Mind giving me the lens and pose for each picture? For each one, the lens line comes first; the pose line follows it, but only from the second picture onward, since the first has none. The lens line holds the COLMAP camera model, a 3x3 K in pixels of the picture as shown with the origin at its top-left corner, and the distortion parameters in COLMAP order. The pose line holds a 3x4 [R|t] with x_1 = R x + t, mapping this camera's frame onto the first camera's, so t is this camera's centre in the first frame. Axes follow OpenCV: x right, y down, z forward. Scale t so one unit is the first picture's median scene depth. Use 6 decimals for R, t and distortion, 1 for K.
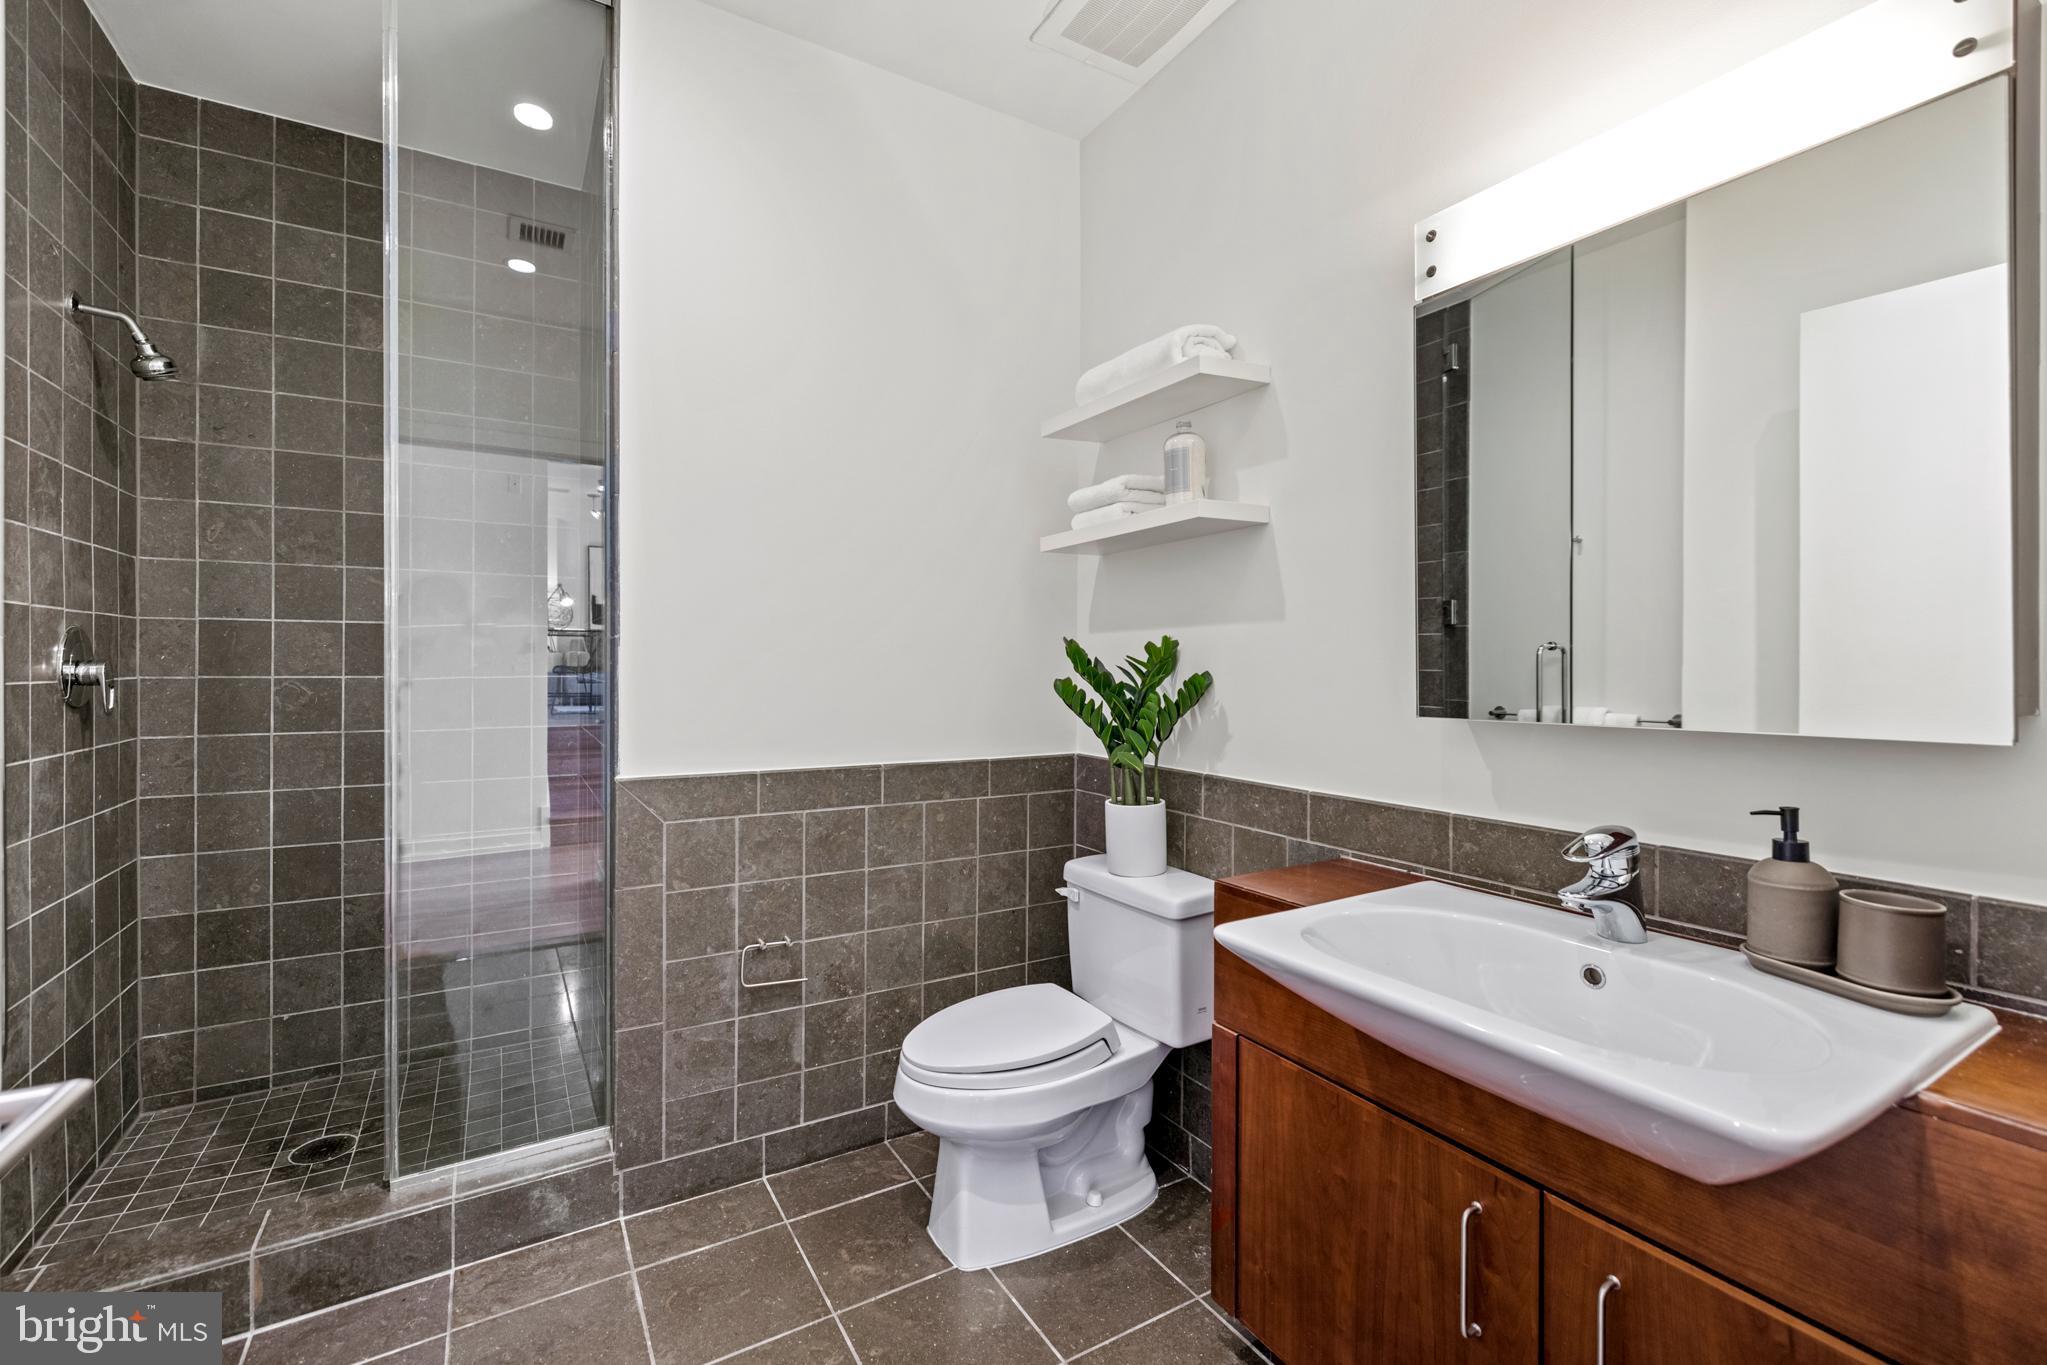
lens RADIAL K [[893.4, 0, 1032.3], [0, 893.4, 668.0], [0, 0, 1]] dist [0.003000, 0.000064]
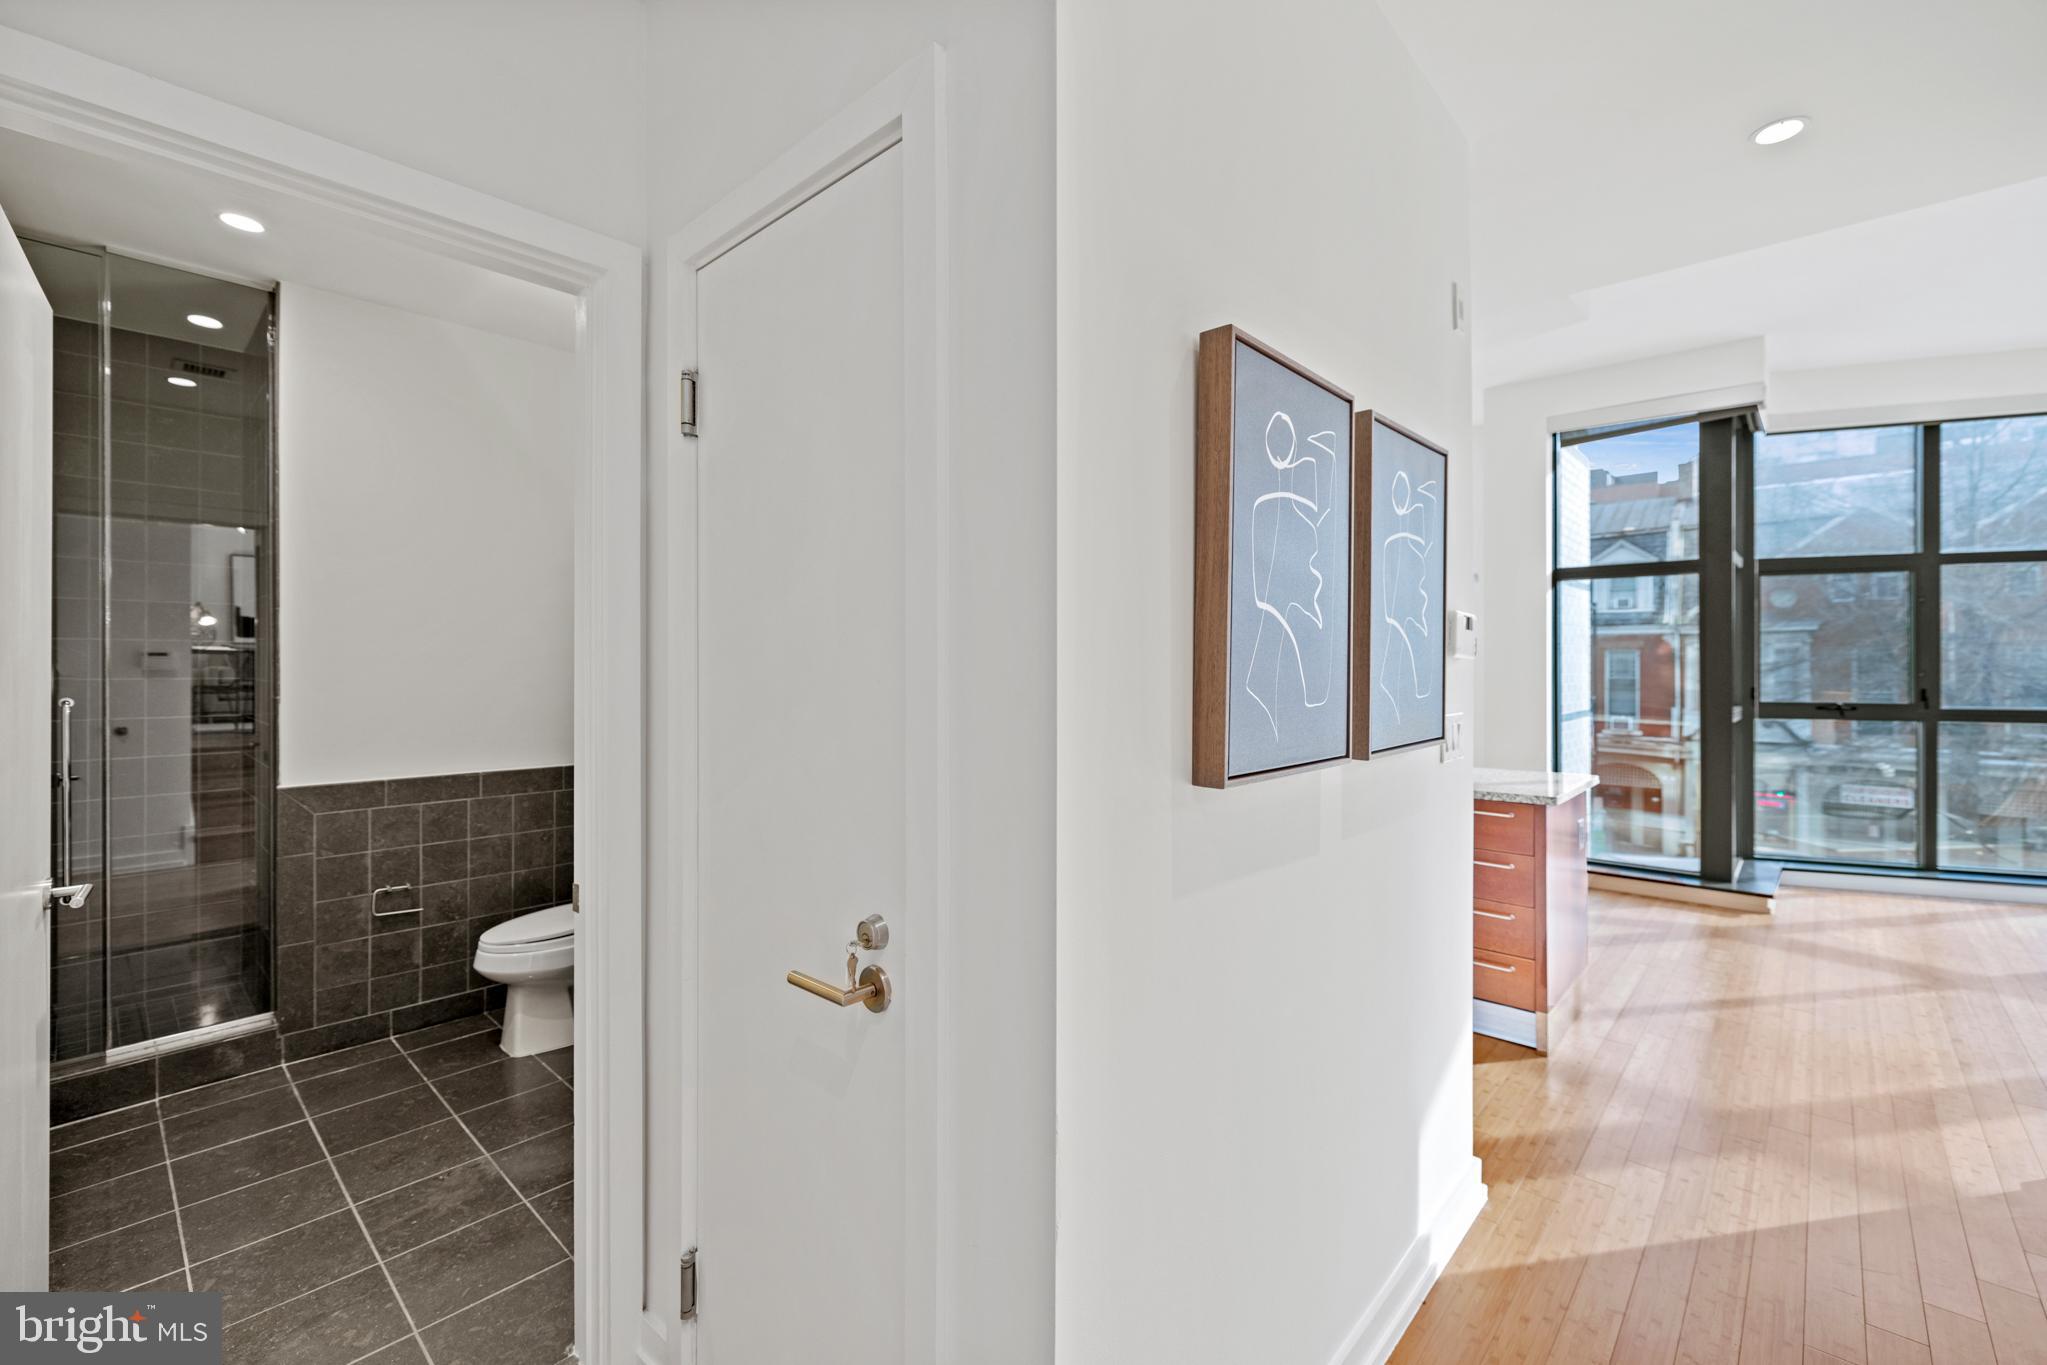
lens RADIAL K [[855.9, 0, 1024.2], [0, 855.9, 665.3], [0, 0, 1]] dist [-0.003043, 0.000237]
pose [[0.957808, -0.004130, 0.287379, 0.338603], [0.005561, 0.999976, -0.004162, -0.073342], [-0.287355, 0.005585, 0.957808, -0.766197]]
